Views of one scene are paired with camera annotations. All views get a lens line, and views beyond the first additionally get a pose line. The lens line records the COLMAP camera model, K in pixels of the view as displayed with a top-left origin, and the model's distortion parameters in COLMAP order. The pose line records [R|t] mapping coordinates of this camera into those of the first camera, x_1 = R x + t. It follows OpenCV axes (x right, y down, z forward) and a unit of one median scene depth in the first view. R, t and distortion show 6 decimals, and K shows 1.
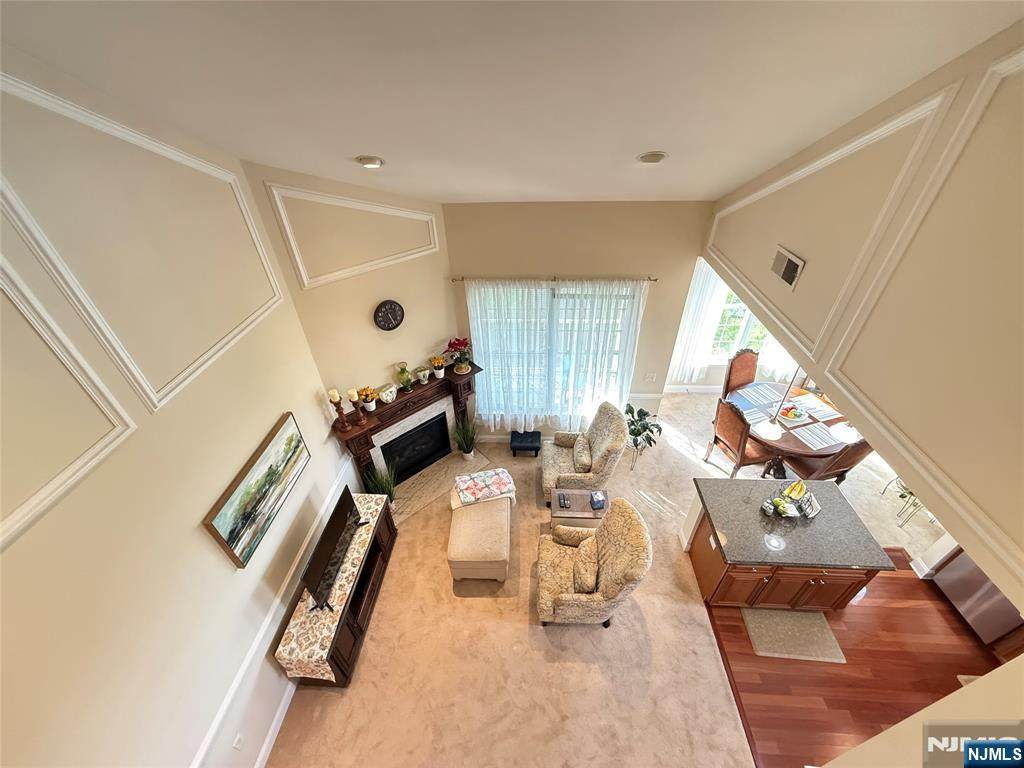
lens RADIAL K [[405.4, 0, 510.7], [0, 405.4, 388.1], [0, 0, 1]] dist [-0.001396, -0.000079]
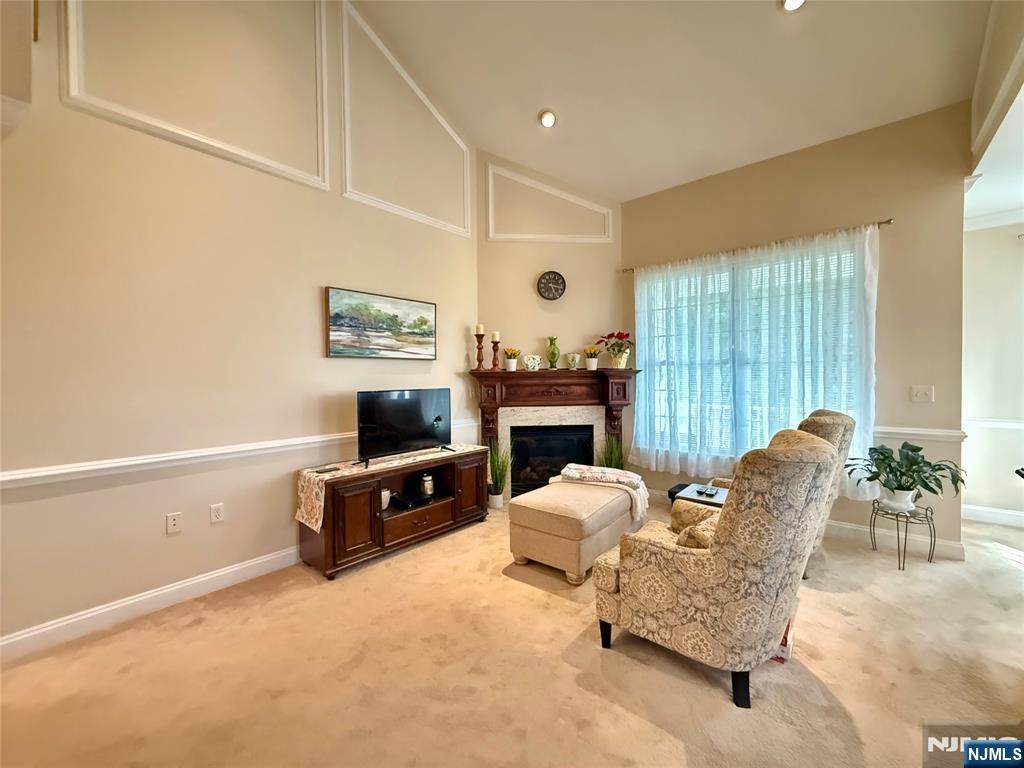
lens RADIAL K [[415.4, 0, 510.3], [0, 415.4, 382.5], [0, 0, 1]] dist [0.002081, 0.000136]
pose [[0.795680, 0.025197, -0.605193, 0.305837], [-0.372319, 0.808444, -0.455848, 0.607682], [0.477778, 0.588034, 0.652644, 0.394344]]
